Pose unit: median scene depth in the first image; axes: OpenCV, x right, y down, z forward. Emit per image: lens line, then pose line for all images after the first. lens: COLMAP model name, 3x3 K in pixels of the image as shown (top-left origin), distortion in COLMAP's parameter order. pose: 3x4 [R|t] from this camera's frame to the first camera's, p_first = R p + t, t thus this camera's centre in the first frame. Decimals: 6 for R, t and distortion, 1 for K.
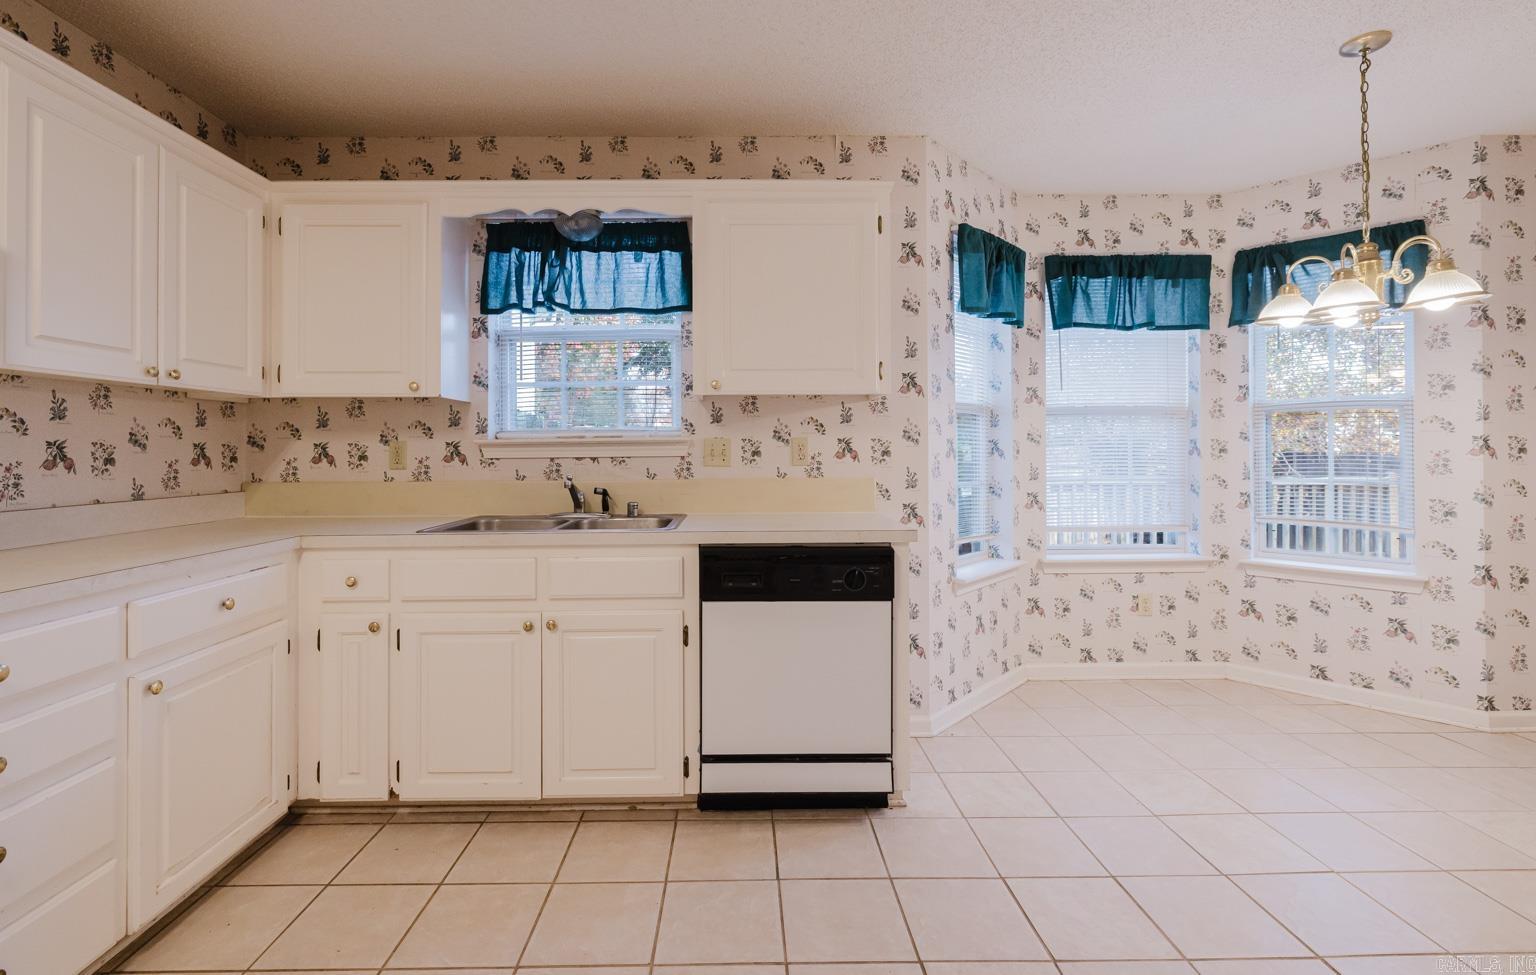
lens RADIAL K [[681.4, 0, 738.5], [0, 681.4, 442.6], [0, 0, 1]] dist [-0.000232, -0.000653]
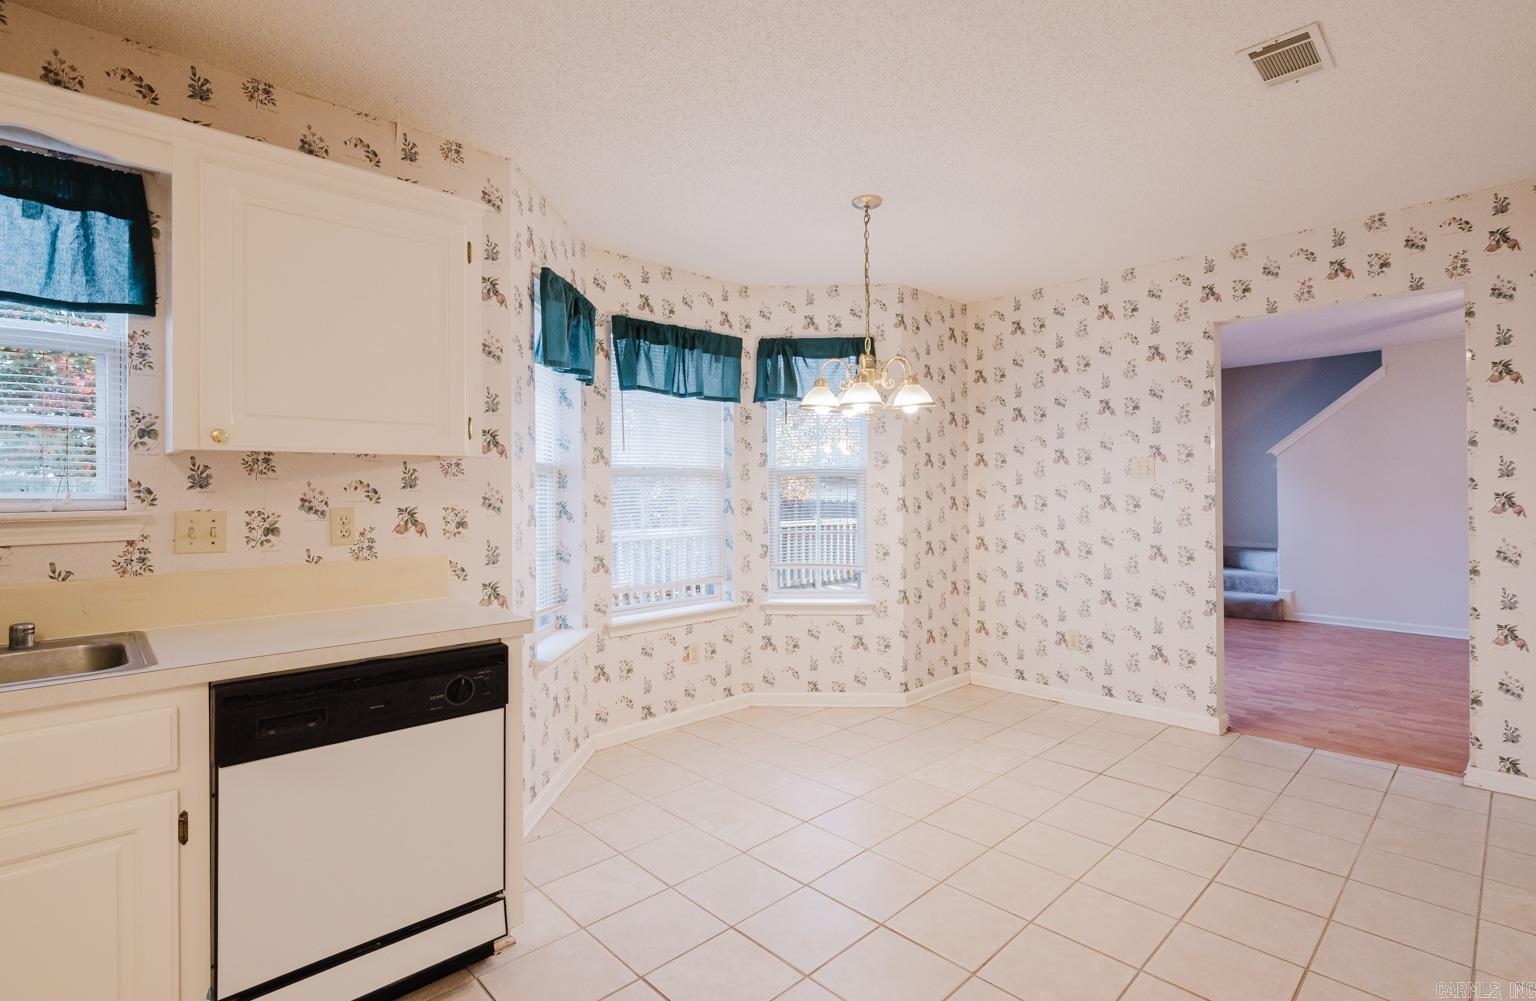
lens RADIAL K [[724.7, 0, 798.7], [0, 724.7, 483.5], [0, 0, 1]] dist [-0.003894, 0.000177]
pose [[0.713113, 0.004570, 0.701034, -0.109882], [-0.001341, 0.999986, -0.005154, -0.030580], [-0.701048, 0.002735, 0.713109, 0.080185]]
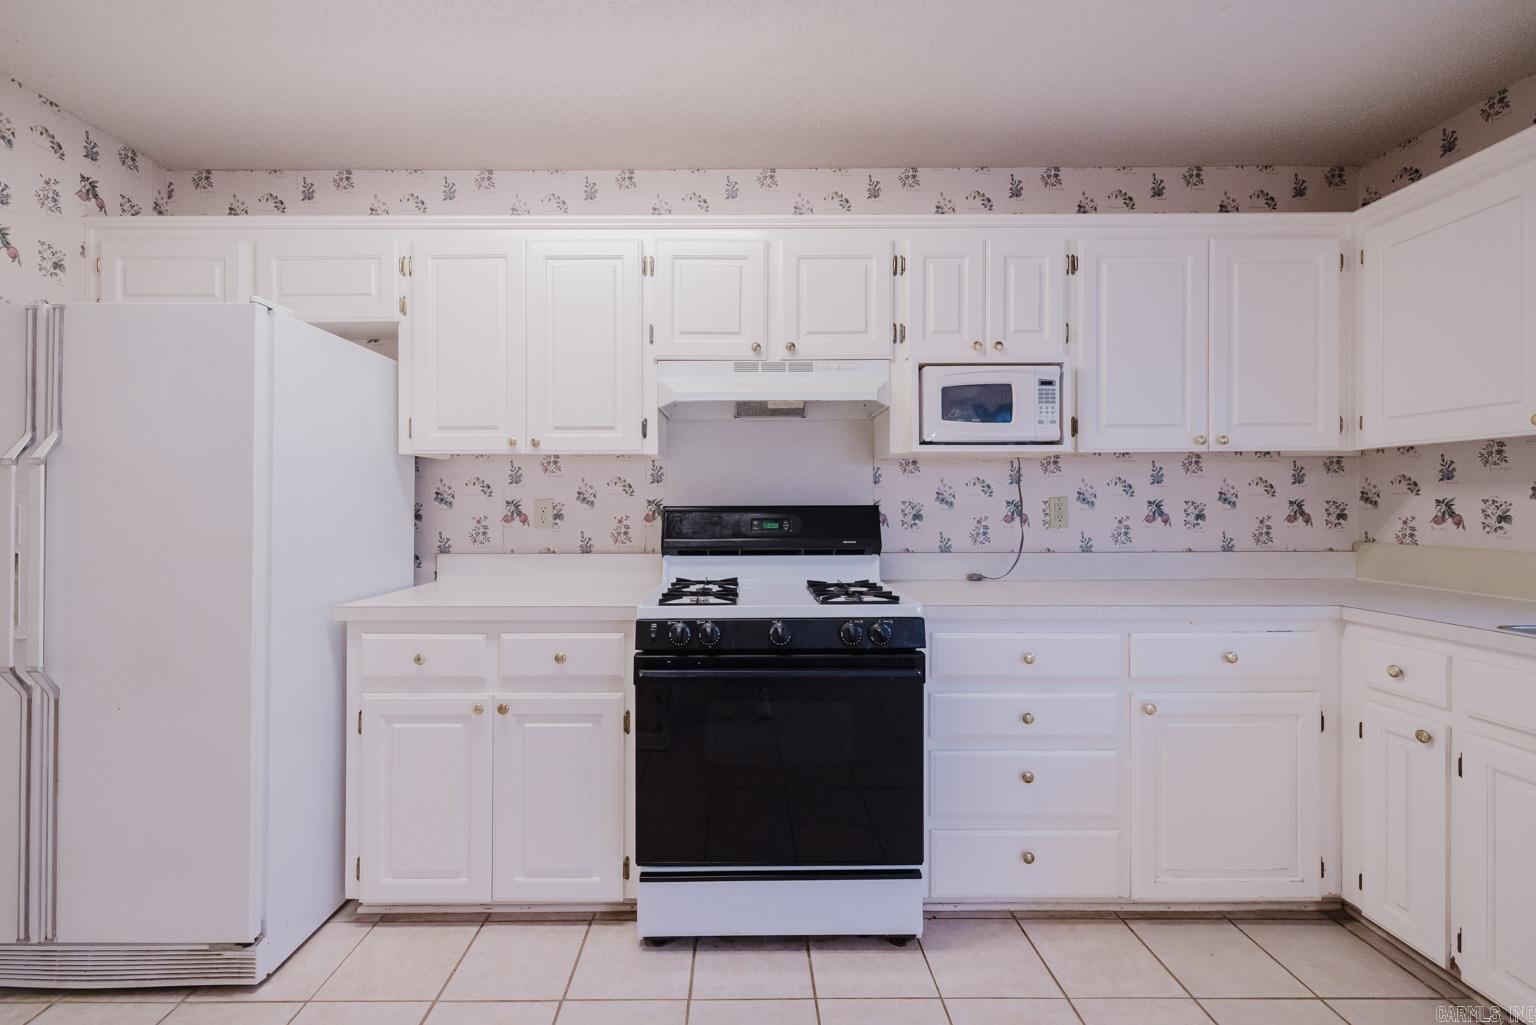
lens RADIAL K [[654.9, 0, 748.7], [0, 654.9, 496.7], [0, 0, 1]] dist [-0.001144, -0.000035]
pose [[0.000662, -0.004019, -0.999992, 0.168770], [0.014655, 0.999885, -0.004009, -0.011320], [0.999892, -0.014652, 0.000720, 0.168649]]
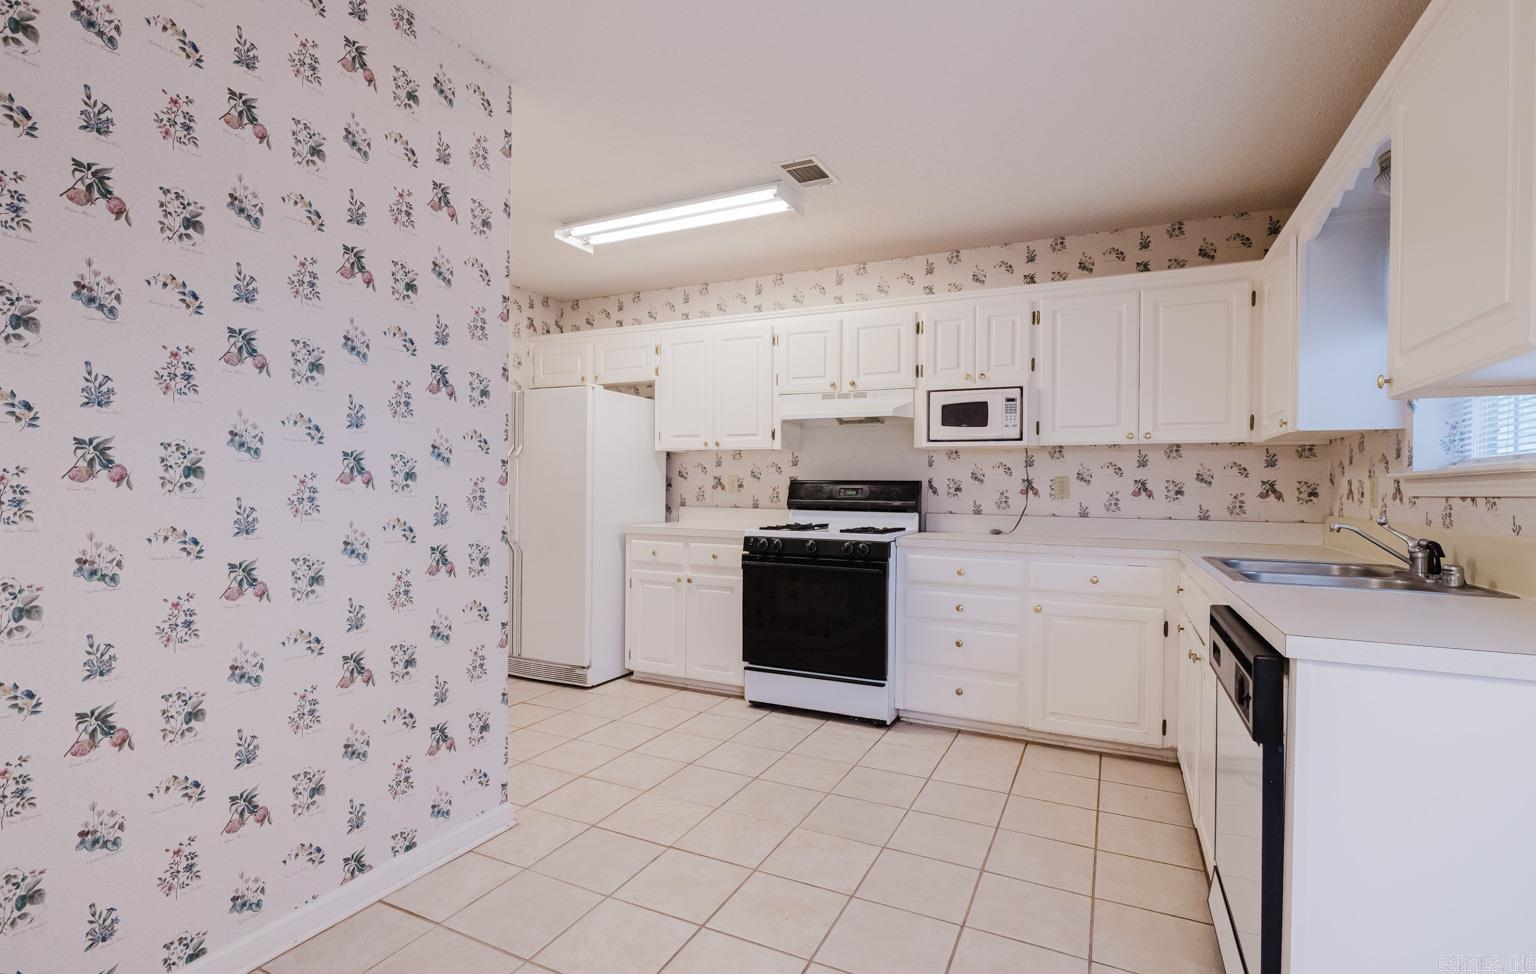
lens RADIAL K [[705.7, 0, 778.4], [0, 705.7, 496.0], [0, 0, 1]] dist [-0.012810, 0.001702]
pose [[-0.423266, 0.012290, -0.905922, 0.701326], [0.001567, 0.999916, 0.012833, 0.010500], [0.906004, 0.004012, -0.423249, 0.670771]]
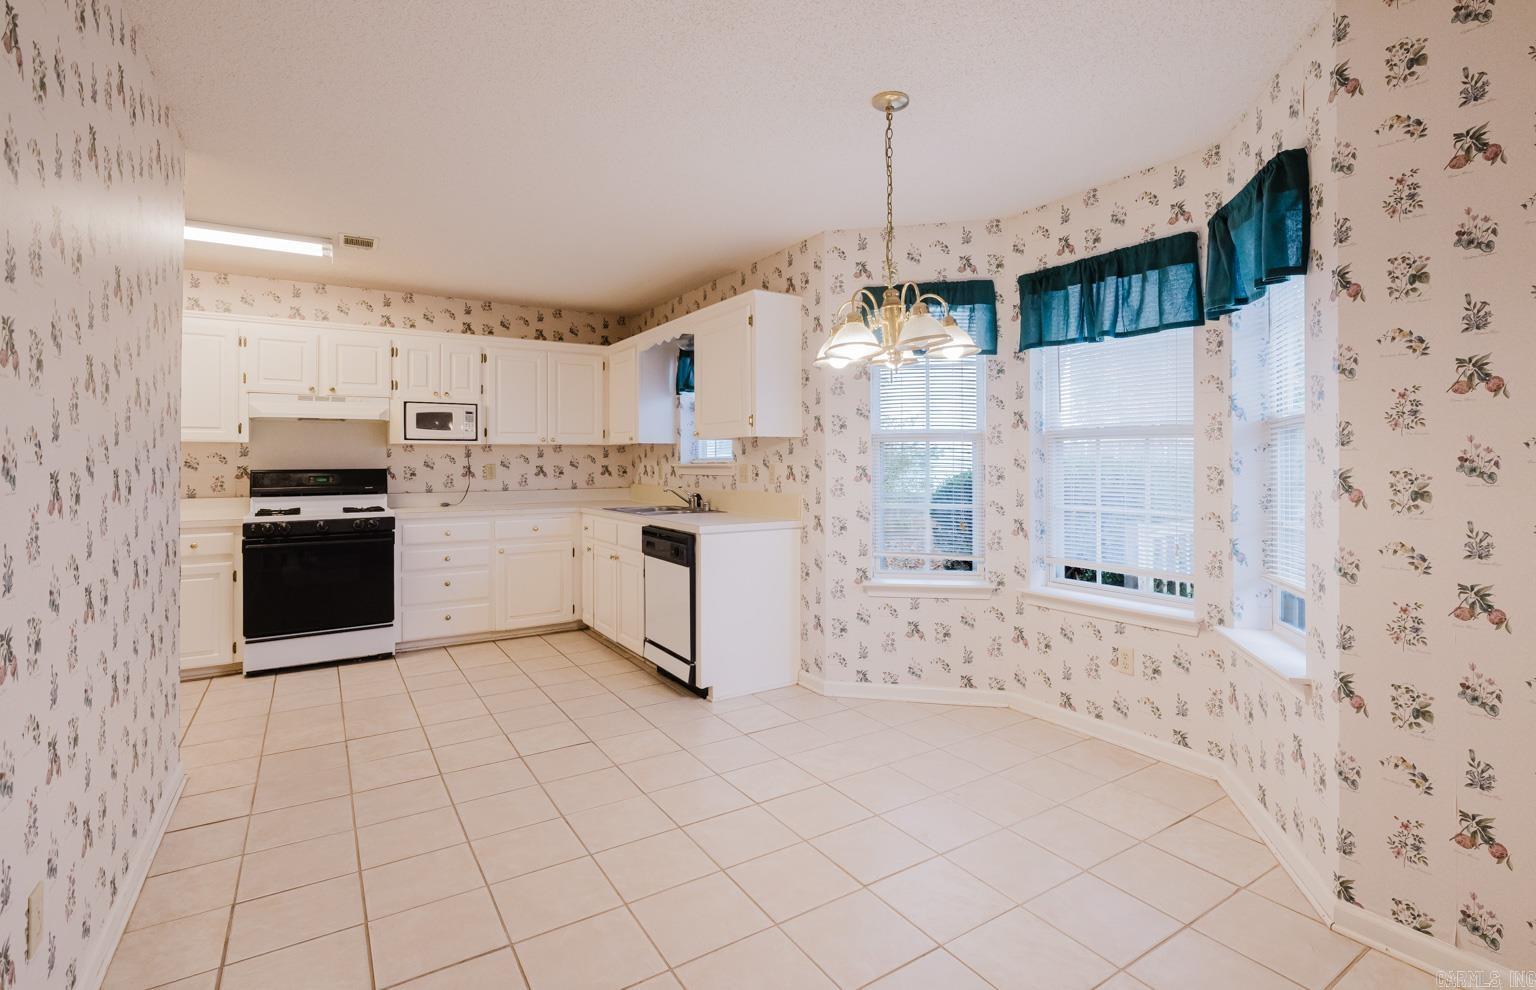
lens RADIAL K [[705.0, 0, 775.6], [0, 705.0, 460.2], [0, 0, 1]] dist [-0.001834, -0.000644]
pose [[0.543366, 0.003700, -0.839488, 1.345078], [0.009551, 0.999898, 0.010589, -0.032151], [0.839441, -0.013772, 0.543276, 0.194005]]
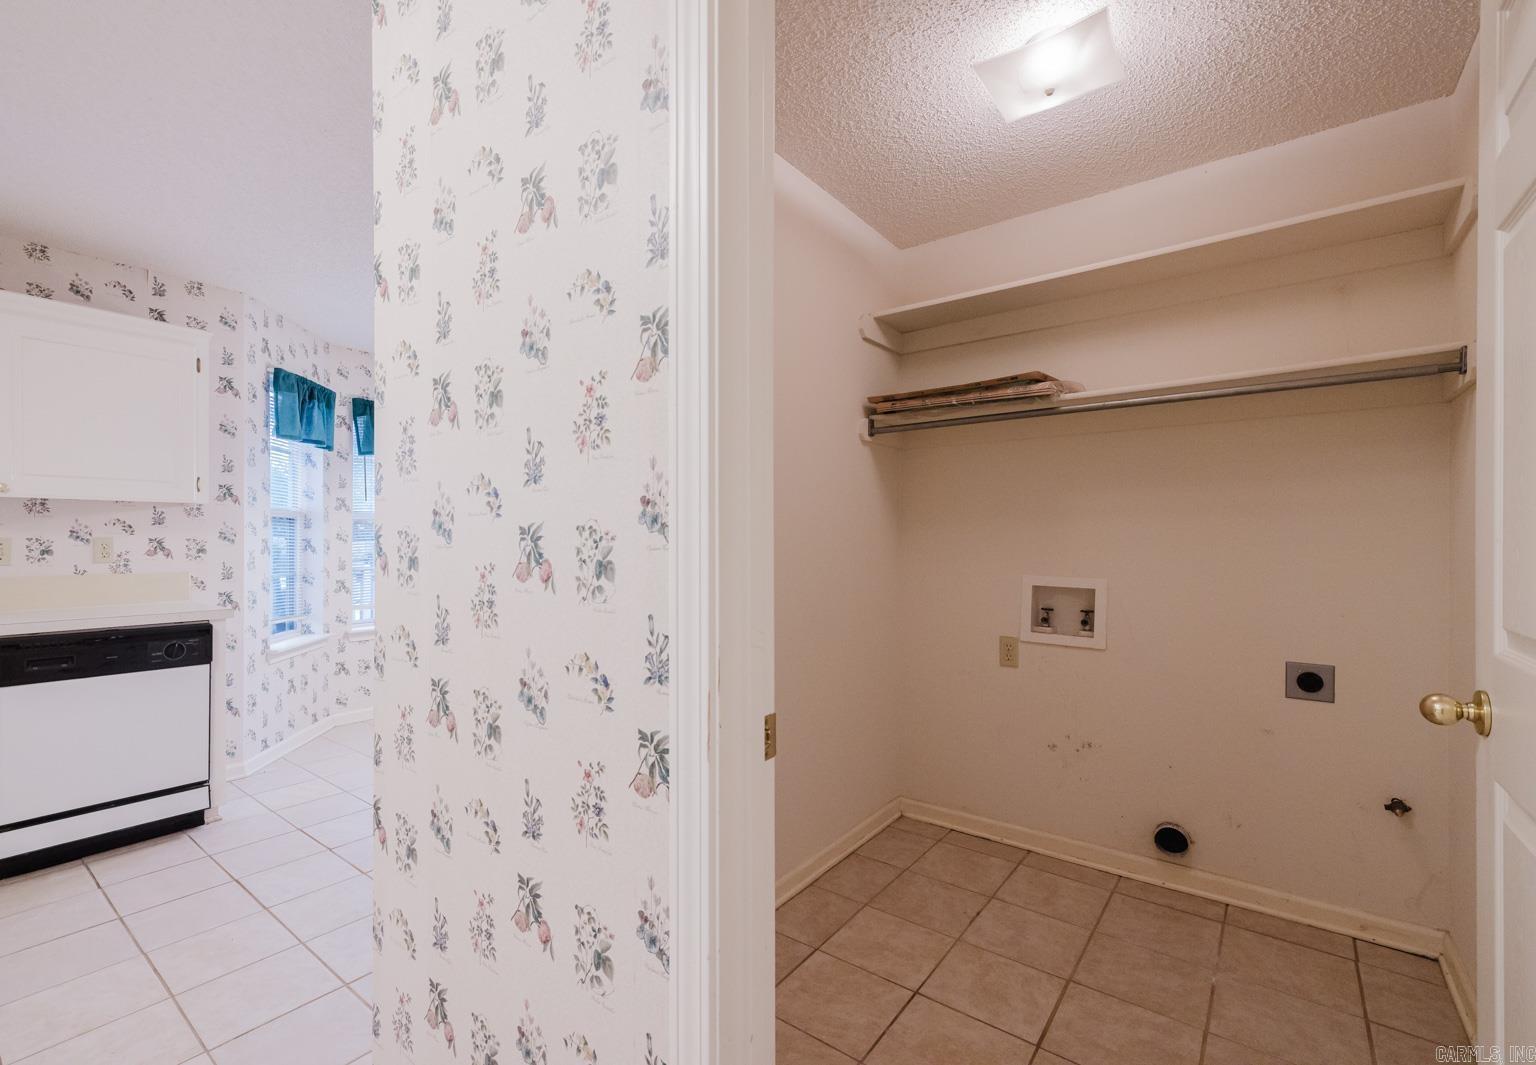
lens RADIAL K [[682.1, 0, 742.1], [0, 682.1, 541.2], [0, 0, 1]] dist [0.001661, -0.000669]
pose [[0.620029, 0.003468, 0.784572, -0.133073], [-0.011984, 0.999915, 0.005051, -0.018933], [-0.784488, -0.012534, 0.620018, -0.478541]]
